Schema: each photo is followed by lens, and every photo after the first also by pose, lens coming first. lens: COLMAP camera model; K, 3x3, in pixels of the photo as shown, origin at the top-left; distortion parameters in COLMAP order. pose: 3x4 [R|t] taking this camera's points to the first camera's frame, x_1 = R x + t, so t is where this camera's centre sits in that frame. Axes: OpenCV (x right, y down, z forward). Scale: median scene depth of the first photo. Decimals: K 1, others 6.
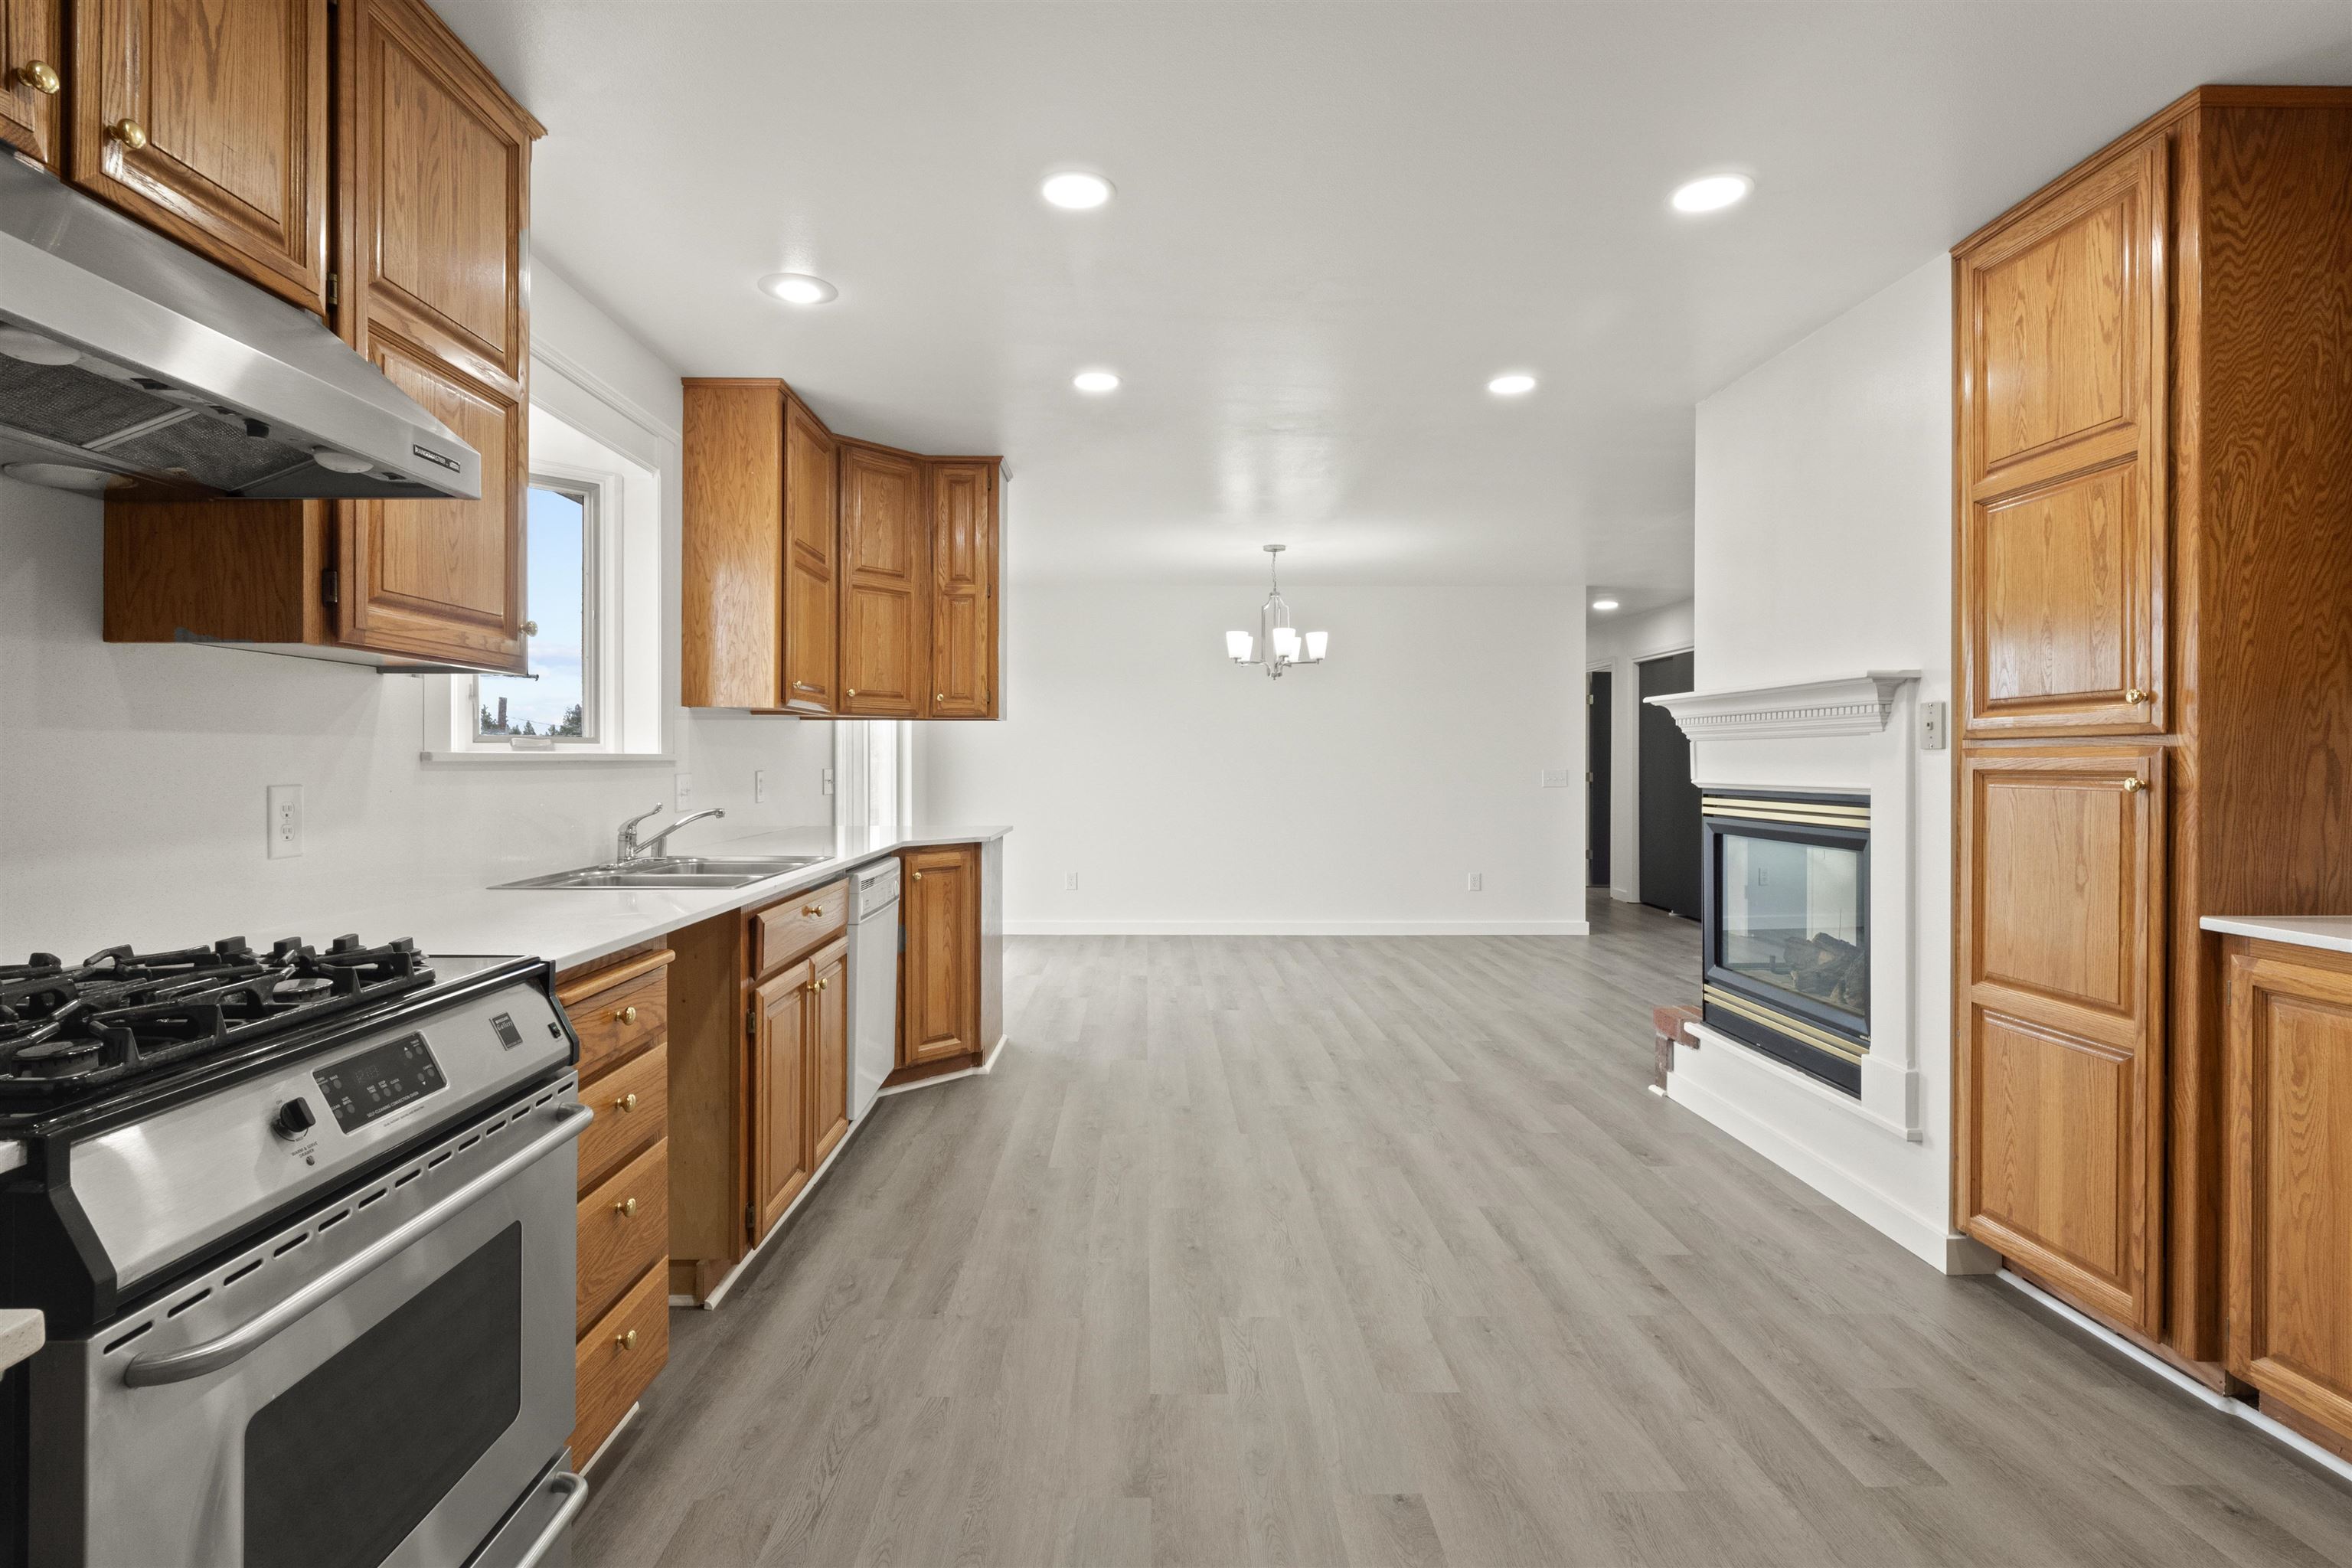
lens RADIAL K [[1147.2, 0, 1173.7], [0, 1147.2, 769.7], [0, 0, 1]] dist [0.001932, -0.000230]
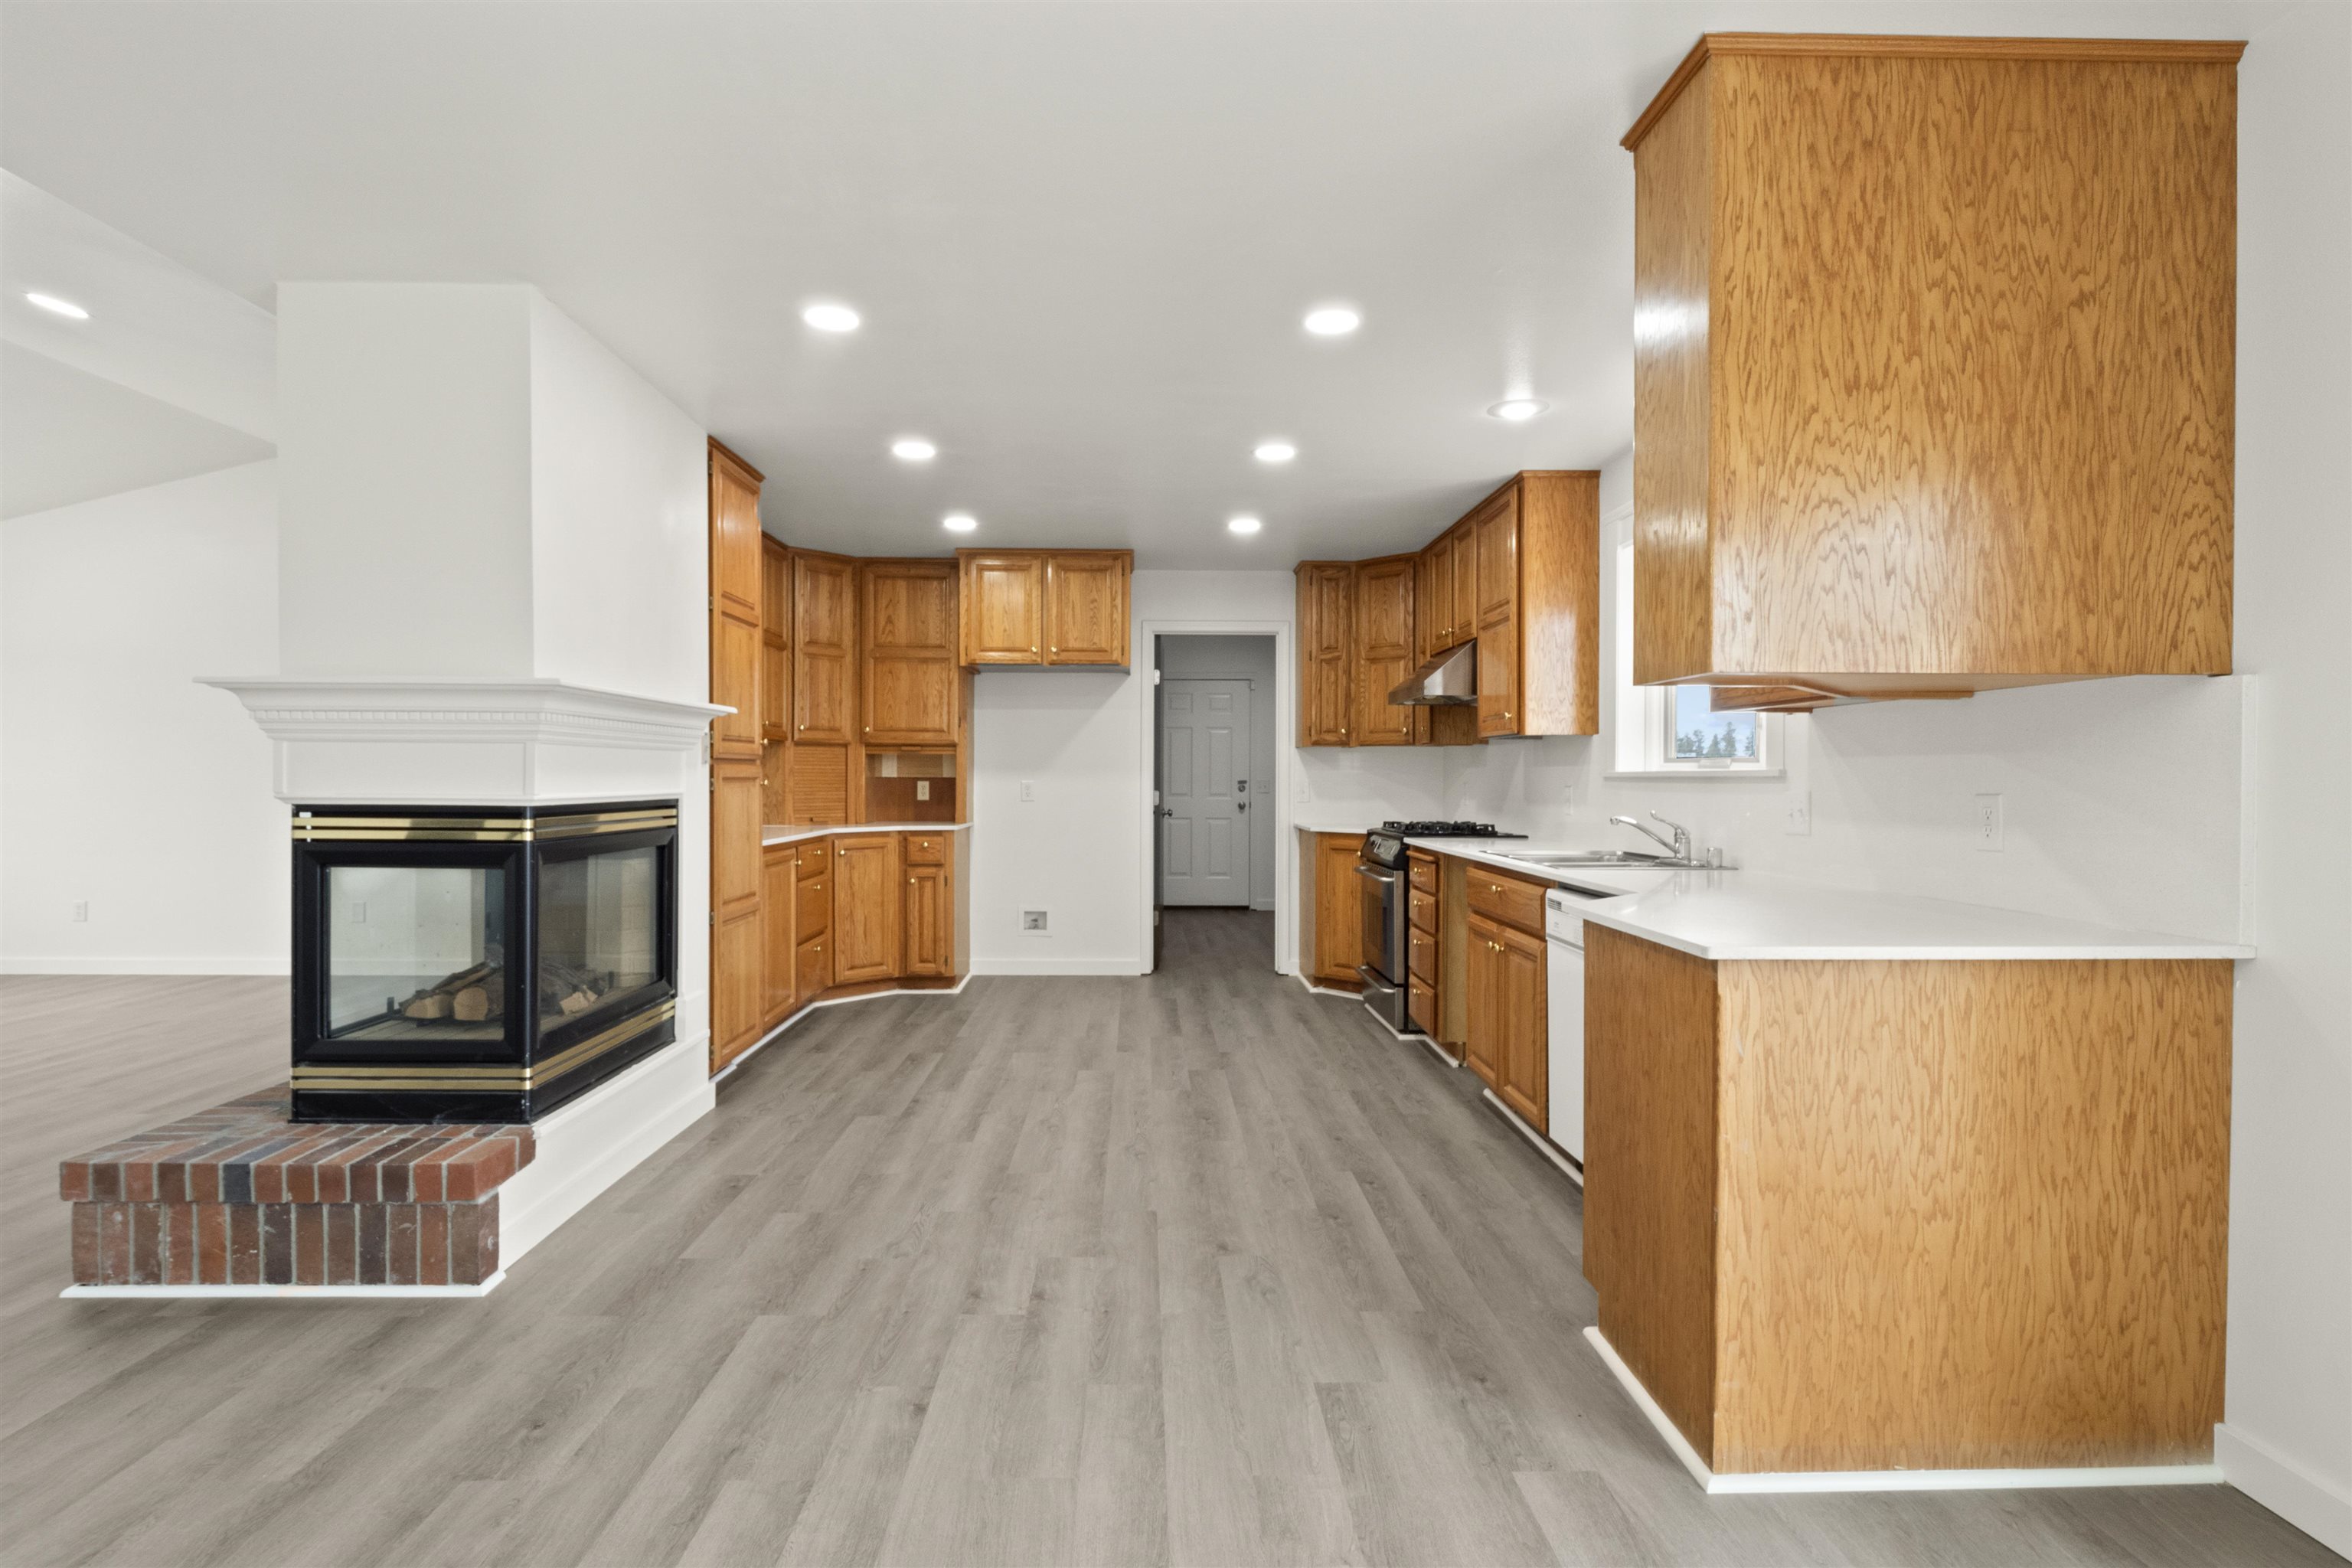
lens RADIAL K [[1147.2, 0, 1173.7], [0, 1147.2, 769.7], [0, 0, 1]] dist [0.001932, -0.000230]
pose [[-0.999976, -0.005442, -0.004347, 0.060068], [-0.005449, 0.999984, 0.001574, -0.013272], [0.004338, 0.001597, -0.999989, 2.192293]]
